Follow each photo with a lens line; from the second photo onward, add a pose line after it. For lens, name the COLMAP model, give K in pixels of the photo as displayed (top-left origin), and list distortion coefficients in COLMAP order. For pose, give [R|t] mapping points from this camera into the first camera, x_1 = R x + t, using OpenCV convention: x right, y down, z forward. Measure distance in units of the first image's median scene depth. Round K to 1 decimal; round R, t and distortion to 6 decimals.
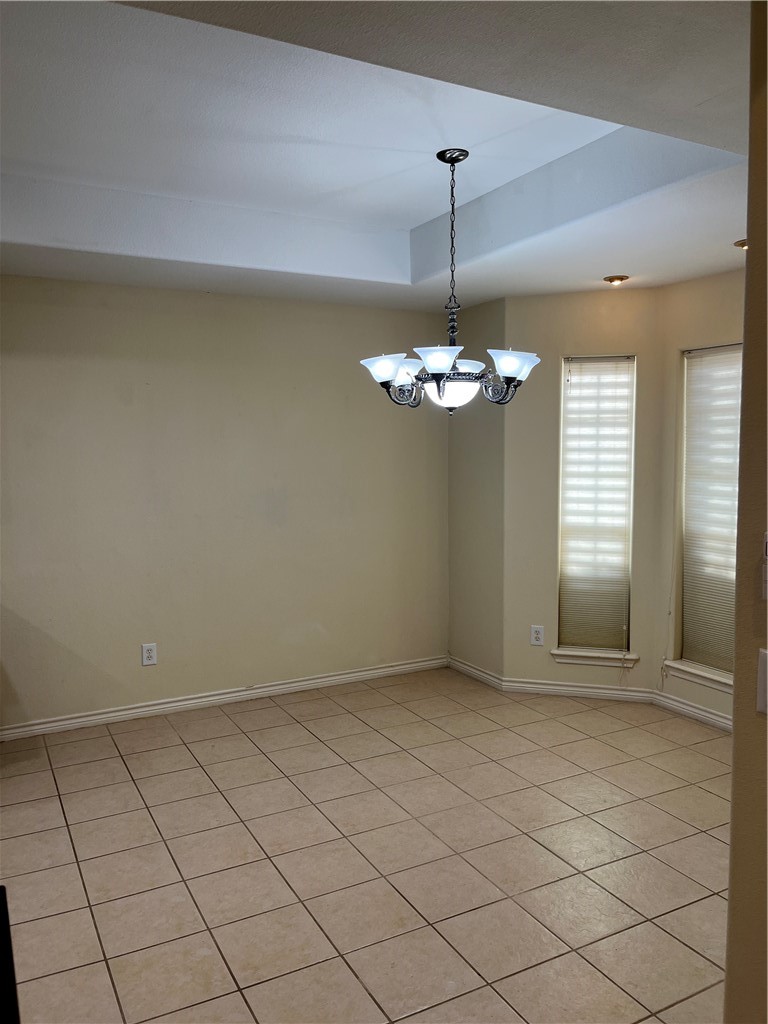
lens RADIAL K [[783.5, 0, 387.5], [0, 783.5, 512.8], [0, 0, 1]] dist [0.044554, -0.056800]
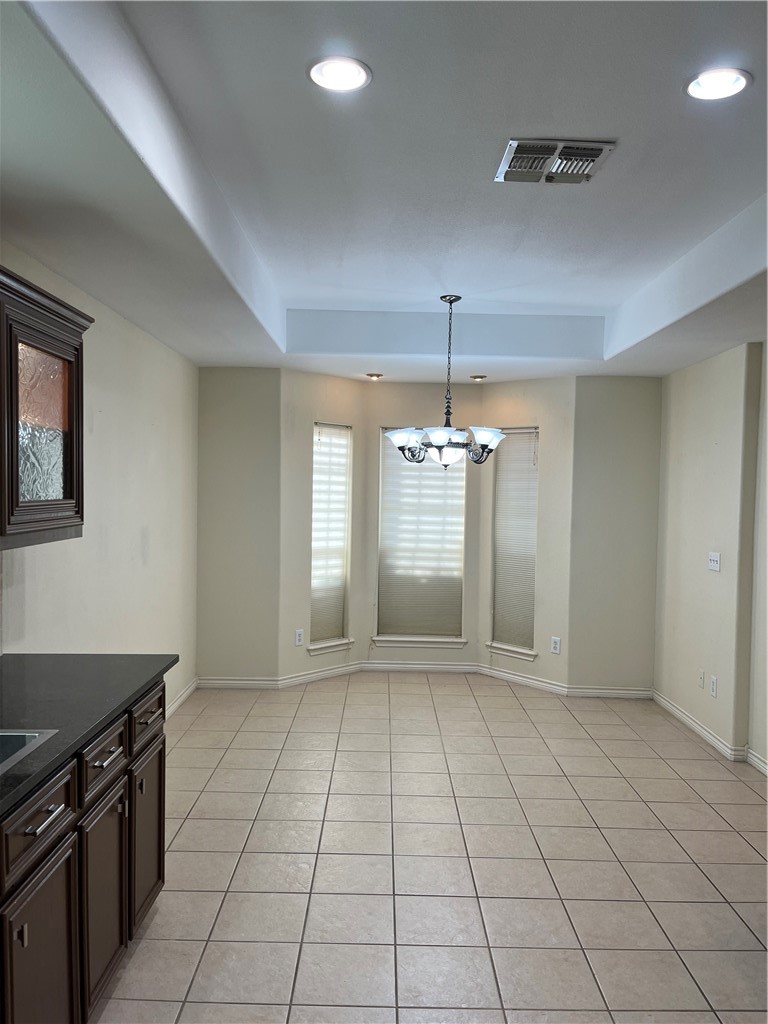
lens RADIAL K [[778.8, 0, 382.4], [0, 778.8, 516.6], [0, 0, 1]] dist [0.106769, -0.151928]
pose [[0.469330, -0.014252, 0.882908, -0.887353], [0.054894, 0.998407, -0.013064, -0.014990], [-0.881315, 0.054598, 0.469364, 0.291887]]
